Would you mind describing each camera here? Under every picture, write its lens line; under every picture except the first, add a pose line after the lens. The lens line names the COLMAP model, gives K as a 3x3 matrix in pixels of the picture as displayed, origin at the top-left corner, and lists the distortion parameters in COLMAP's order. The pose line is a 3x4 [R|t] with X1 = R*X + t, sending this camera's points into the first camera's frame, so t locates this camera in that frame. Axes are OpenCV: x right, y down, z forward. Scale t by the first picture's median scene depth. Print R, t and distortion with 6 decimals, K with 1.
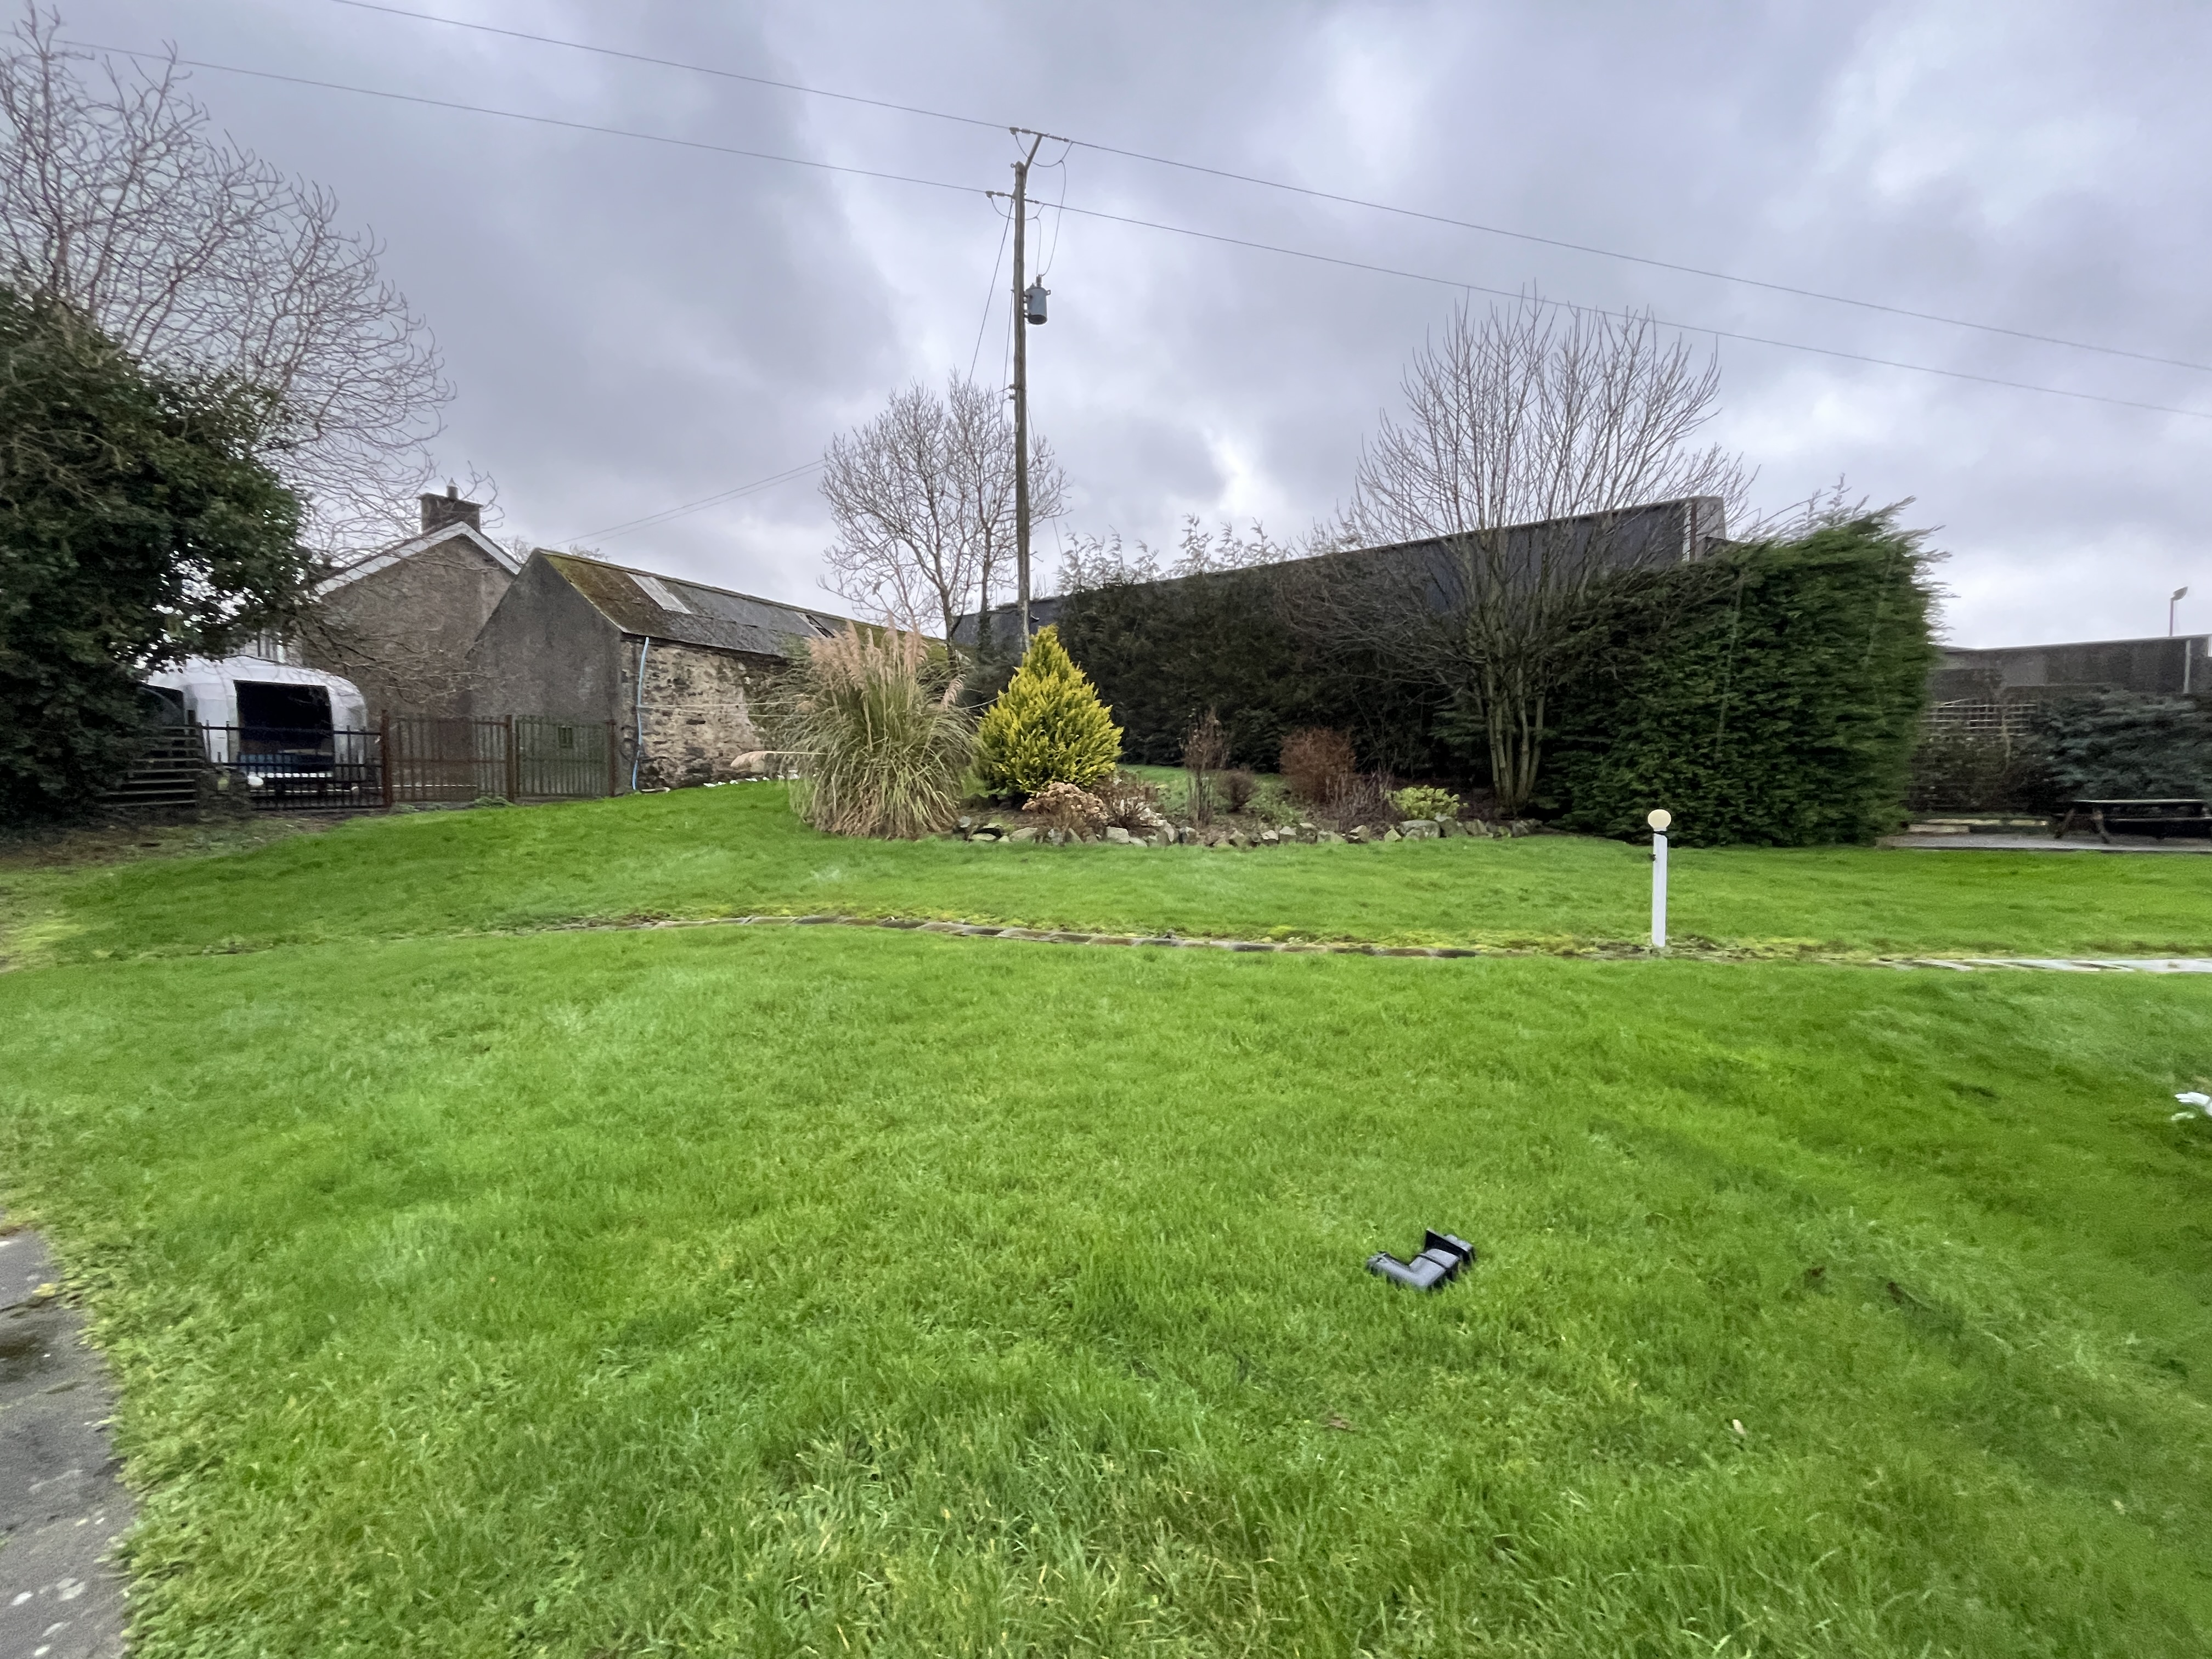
lens RADIAL K [[900.4, 0, 1105.7], [0, 900.4, 828.1], [0, 0, 1]] dist [-0.002655, 0.000102]
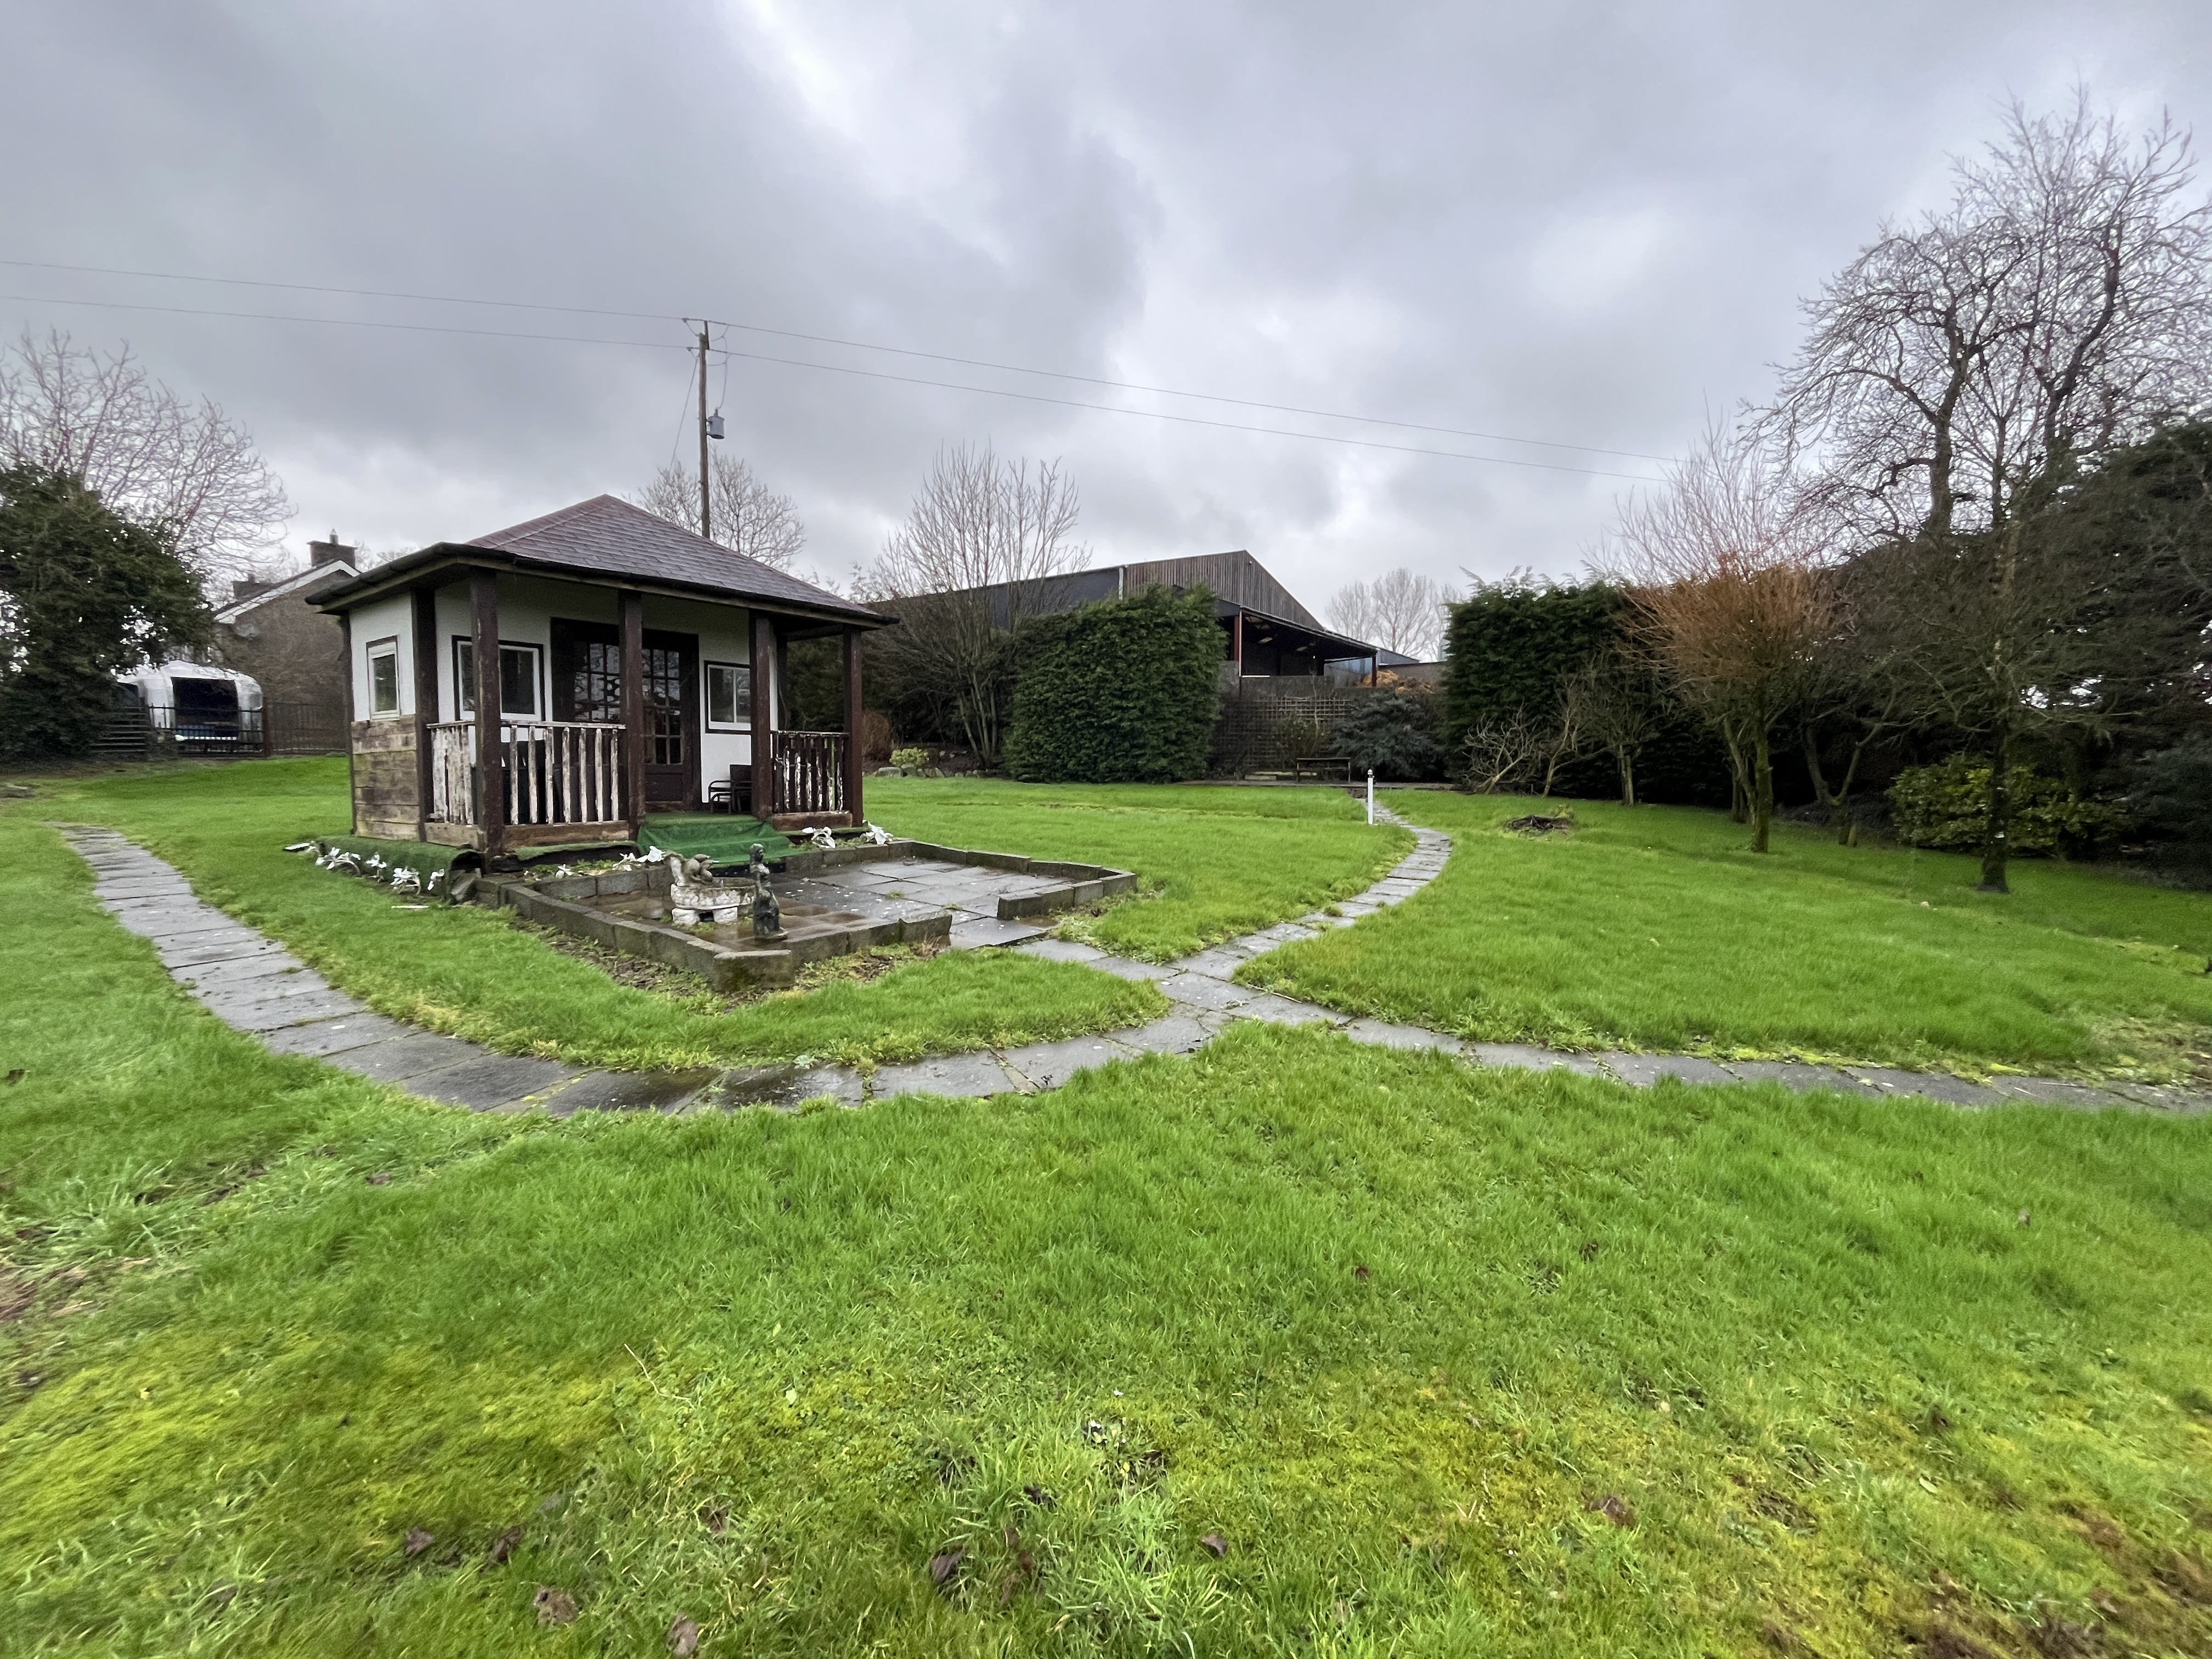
lens RADIAL K [[900.4, 0, 1105.7], [0, 900.4, 828.1], [0, 0, 1]] dist [-0.002655, 0.000102]
pose [[0.999790, 0.003961, 0.020104, 0.627248], [-0.004321, 0.999831, 0.017897, 0.063812], [-0.020030, -0.017980, 0.999638, -0.602021]]
